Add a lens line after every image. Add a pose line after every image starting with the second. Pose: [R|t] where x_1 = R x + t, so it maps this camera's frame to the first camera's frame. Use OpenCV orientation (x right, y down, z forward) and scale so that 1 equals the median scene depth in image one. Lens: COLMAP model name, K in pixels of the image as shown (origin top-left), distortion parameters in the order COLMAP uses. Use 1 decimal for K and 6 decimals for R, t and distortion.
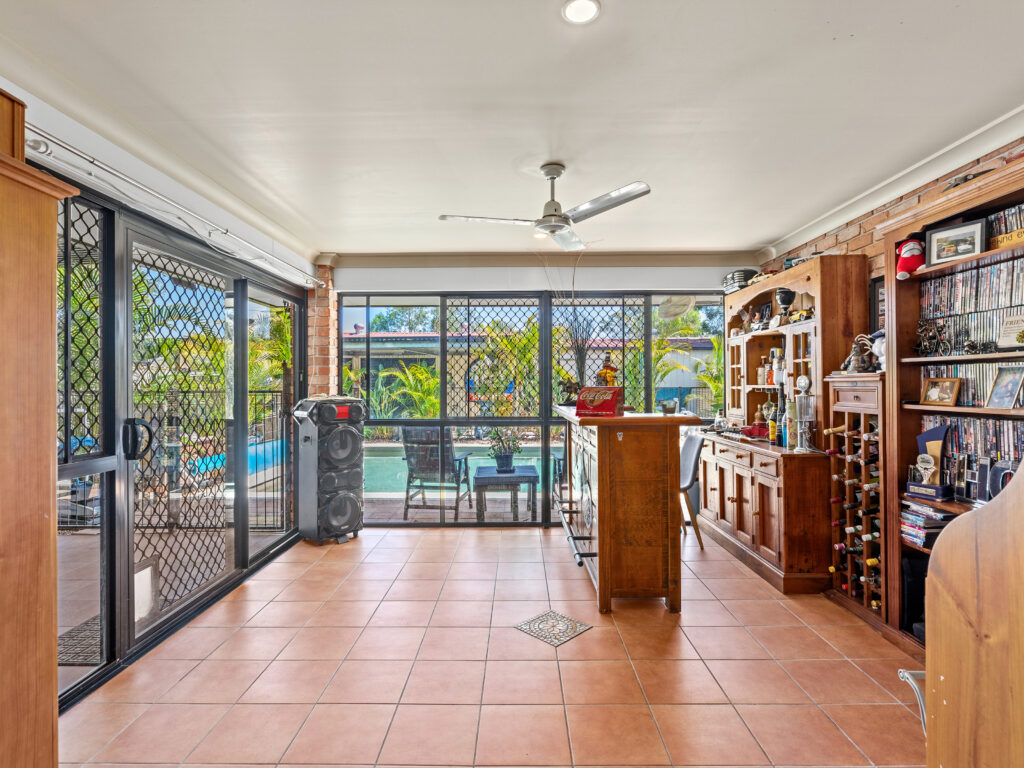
lens RADIAL K [[518.2, 0, 511.4], [0, 518.2, 385.8], [0, 0, 1]] dist [-0.000495, -0.000007]
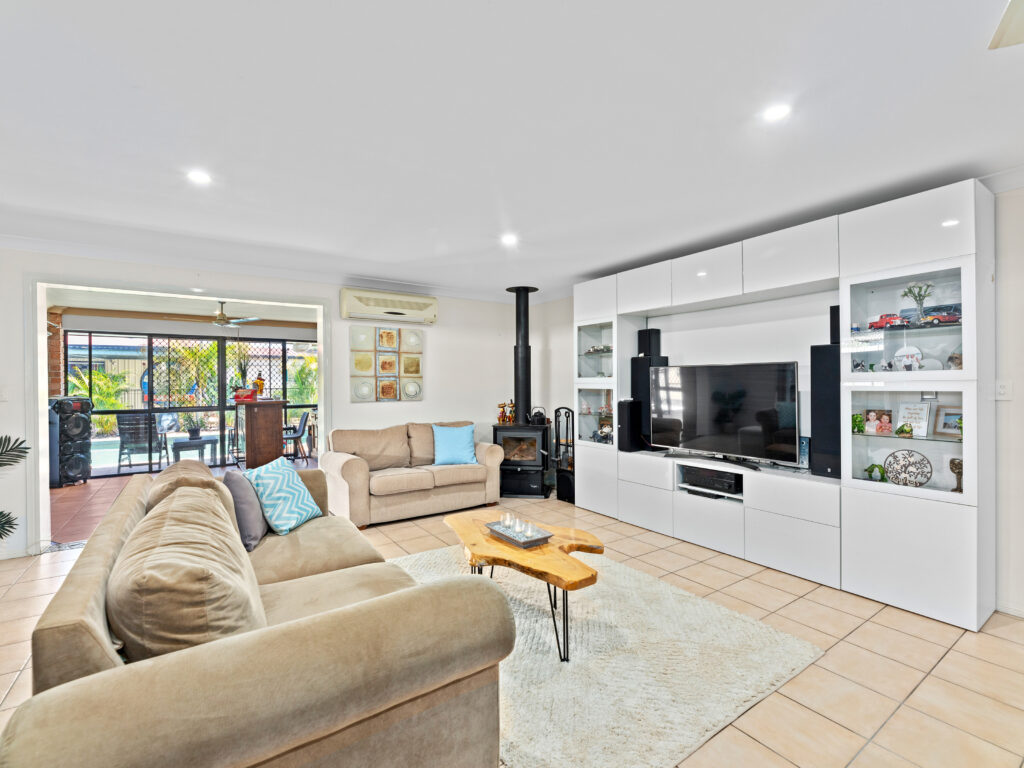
lens RADIAL K [[463.7, 0, 509.6], [0, 463.7, 385.8], [0, 0, 1]] dist [-0.002759, -0.000398]
pose [[0.822270, -0.006540, 0.569060, -0.028606], [0.007054, 0.999974, 0.001300, -0.004895], [-0.569054, 0.002945, 0.822295, -0.923550]]
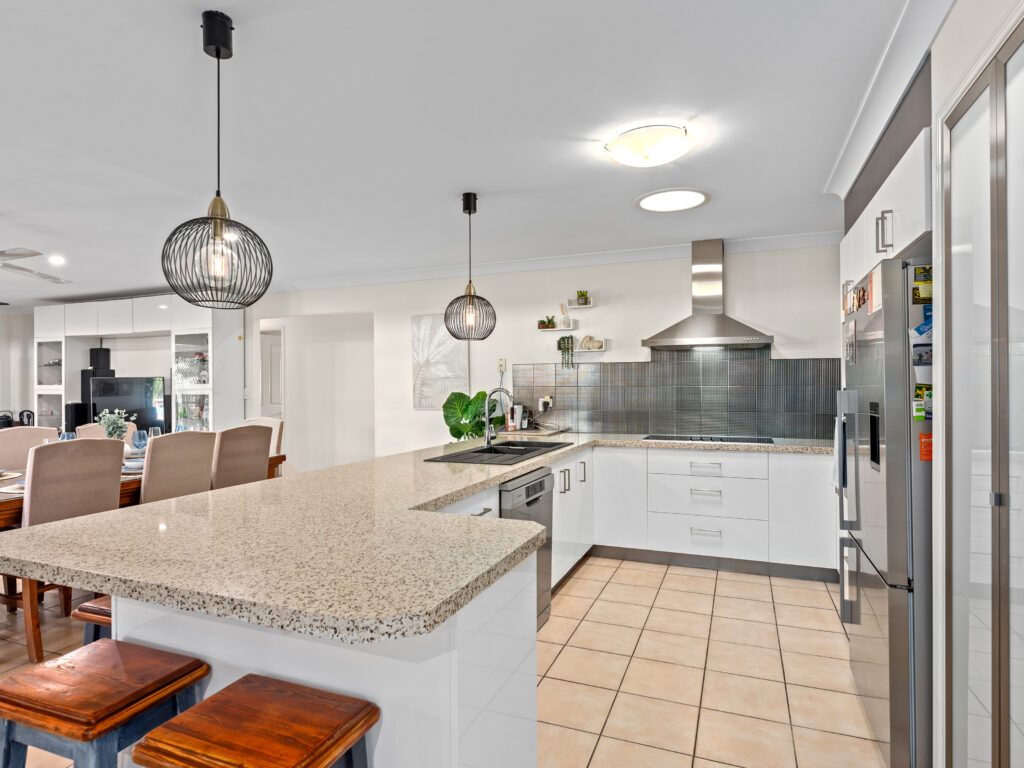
lens RADIAL K [[559.3, 0, 513.9], [0, 559.3, 387.7], [0, 0, 1]] dist [-0.000044, 0.000128]
pose [[0.363078, 0.003160, 0.931754, -0.270866], [0.003696, 0.999982, -0.004831, -0.000826], [-0.931752, 0.005197, 0.363059, -2.008441]]
